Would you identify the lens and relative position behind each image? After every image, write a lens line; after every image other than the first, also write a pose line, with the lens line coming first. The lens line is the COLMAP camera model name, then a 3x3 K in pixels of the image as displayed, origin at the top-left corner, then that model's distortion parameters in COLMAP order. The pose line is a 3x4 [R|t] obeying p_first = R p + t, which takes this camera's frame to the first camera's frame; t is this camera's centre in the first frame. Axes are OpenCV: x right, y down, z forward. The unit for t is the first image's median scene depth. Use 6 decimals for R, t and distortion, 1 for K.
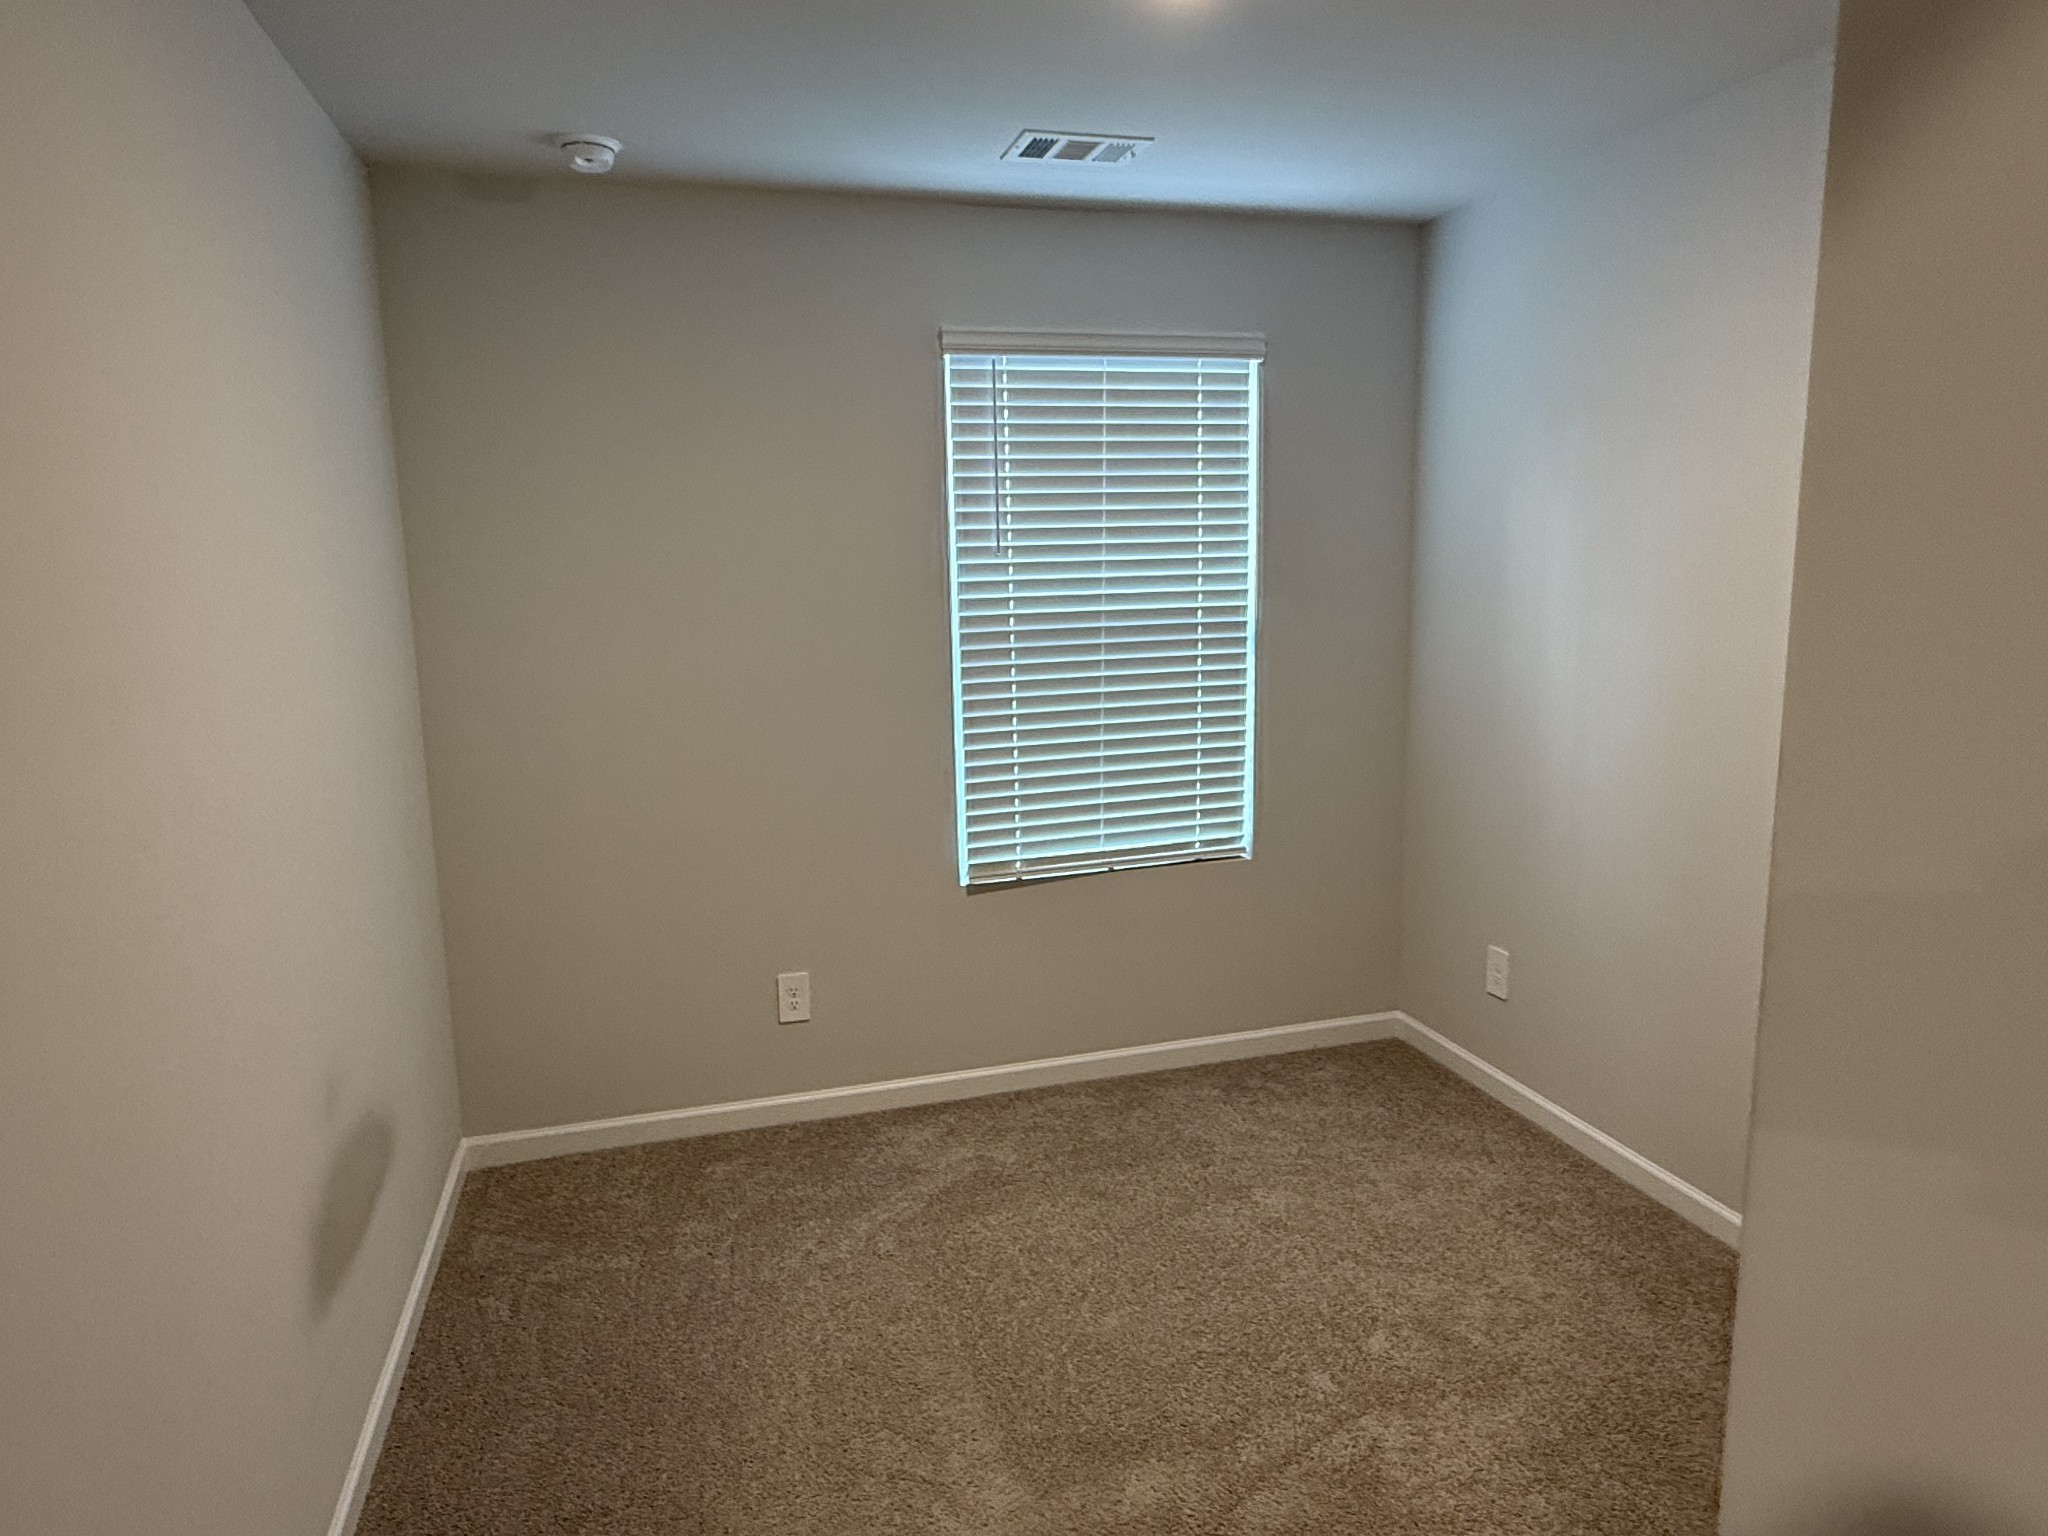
lens RADIAL K [[1256.2, 0, 1017.1], [0, 1256.2, 772.2], [0, 0, 1]] dist [-0.000452, -0.000848]
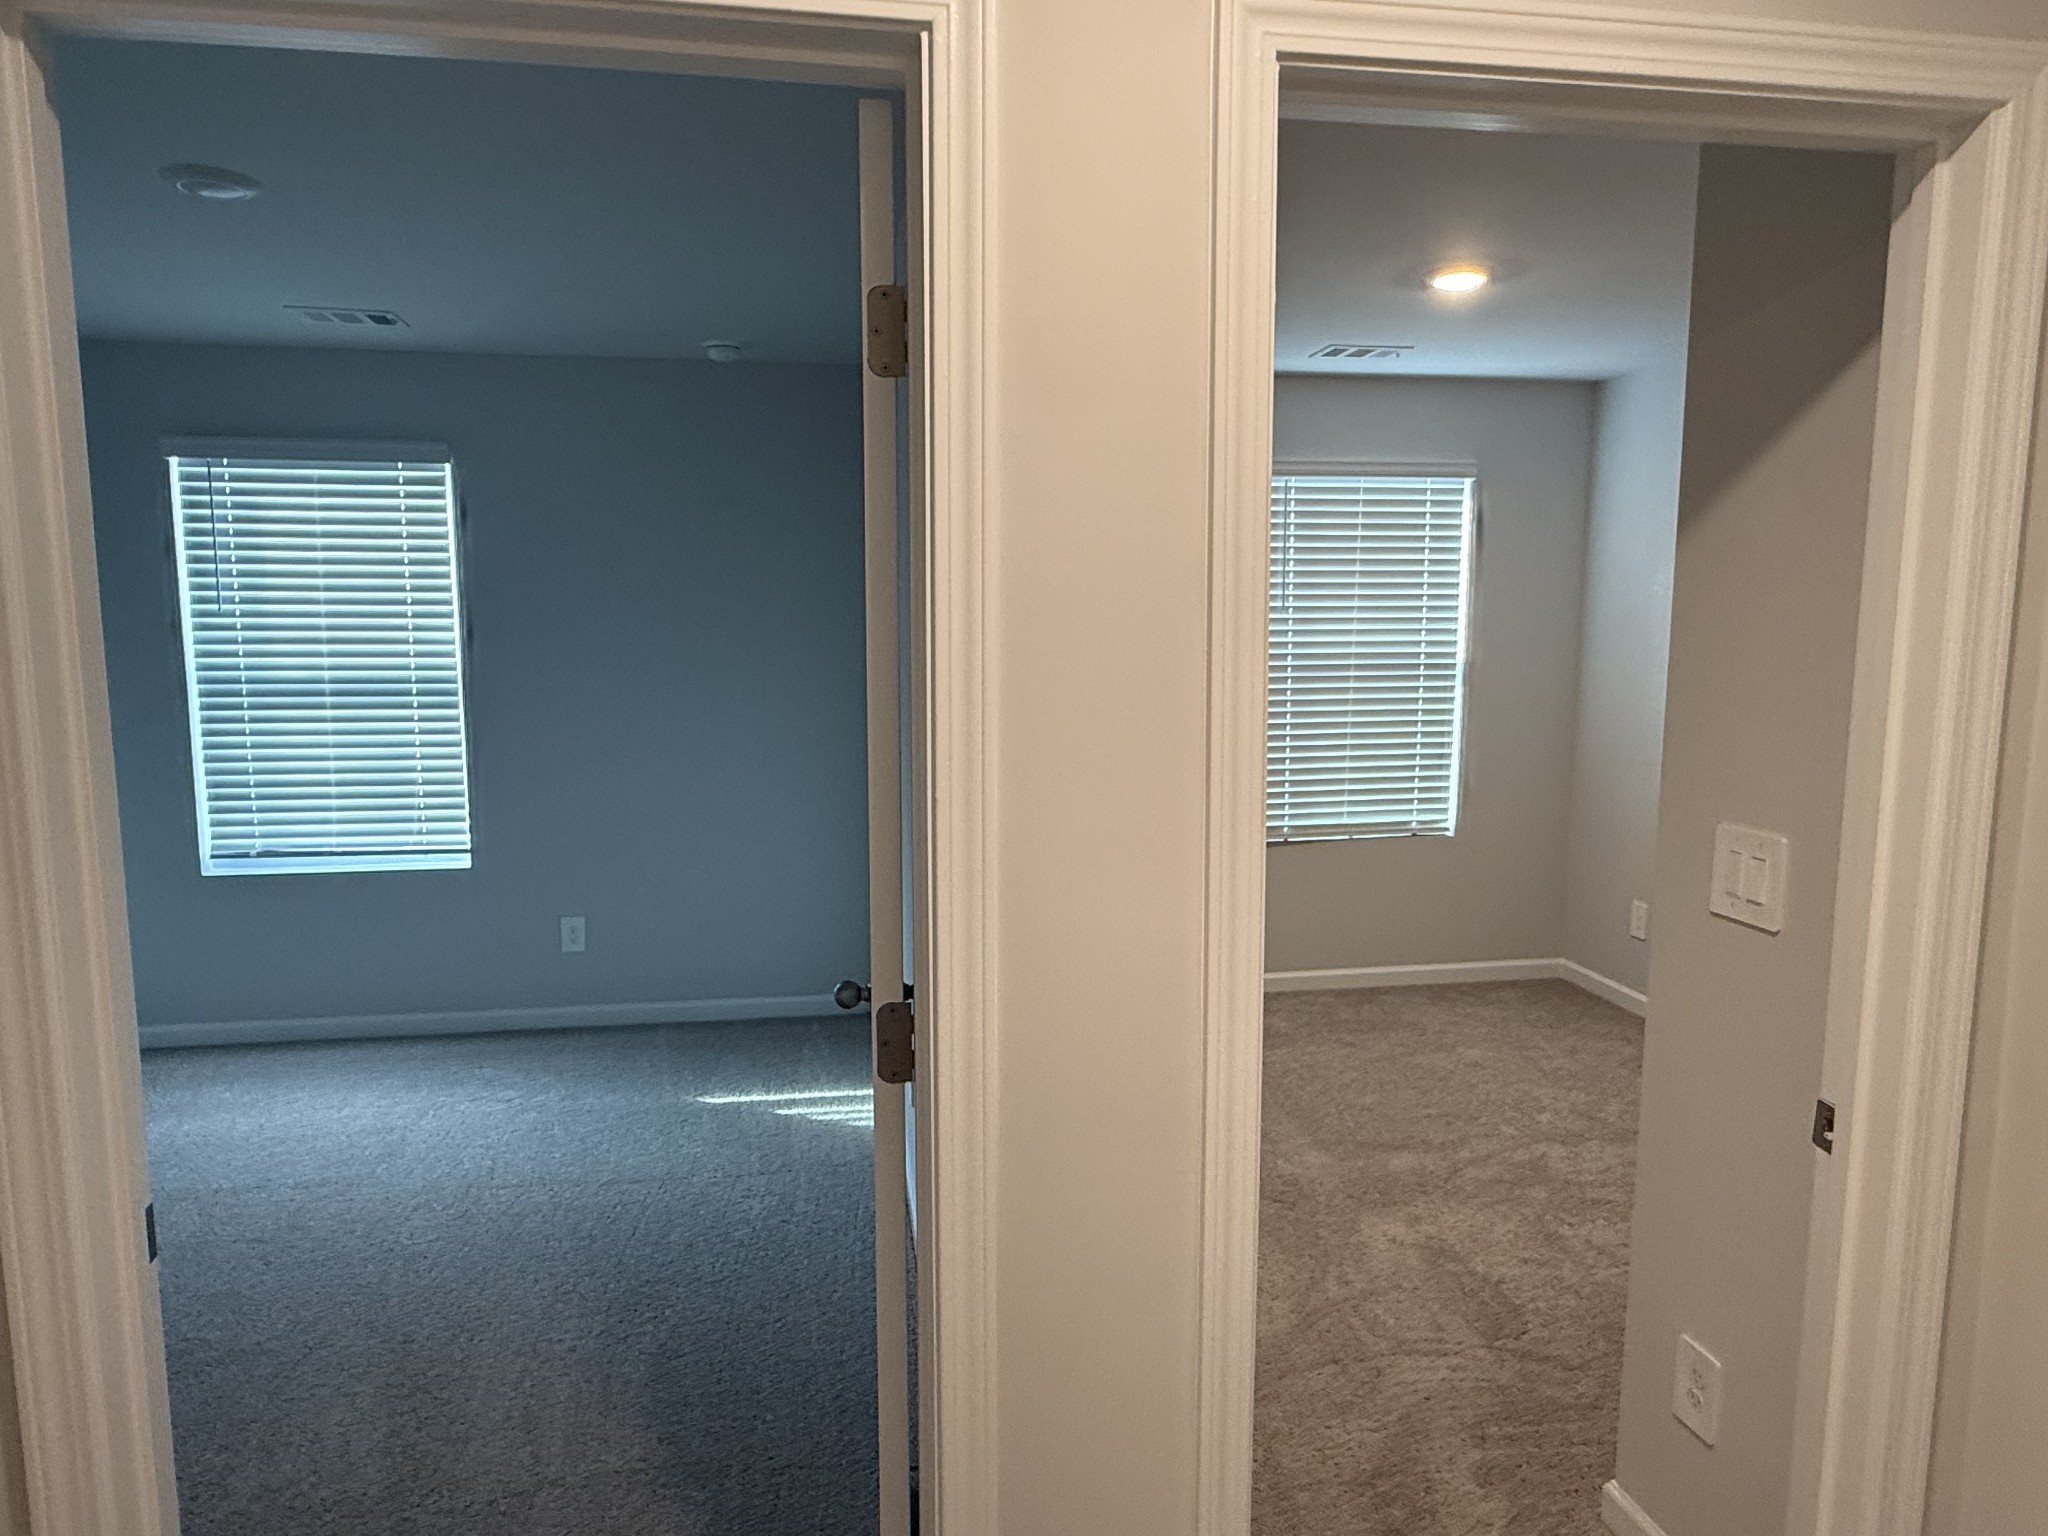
lens RADIAL K [[1256.2, 0, 1017.1], [0, 1256.2, 772.2], [0, 0, 1]] dist [-0.000452, -0.000848]
pose [[0.992442, 0.037890, -0.116716, -0.141253], [-0.042627, 0.998354, -0.038365, 0.079049], [0.115070, 0.043050, 0.992424, -0.457989]]
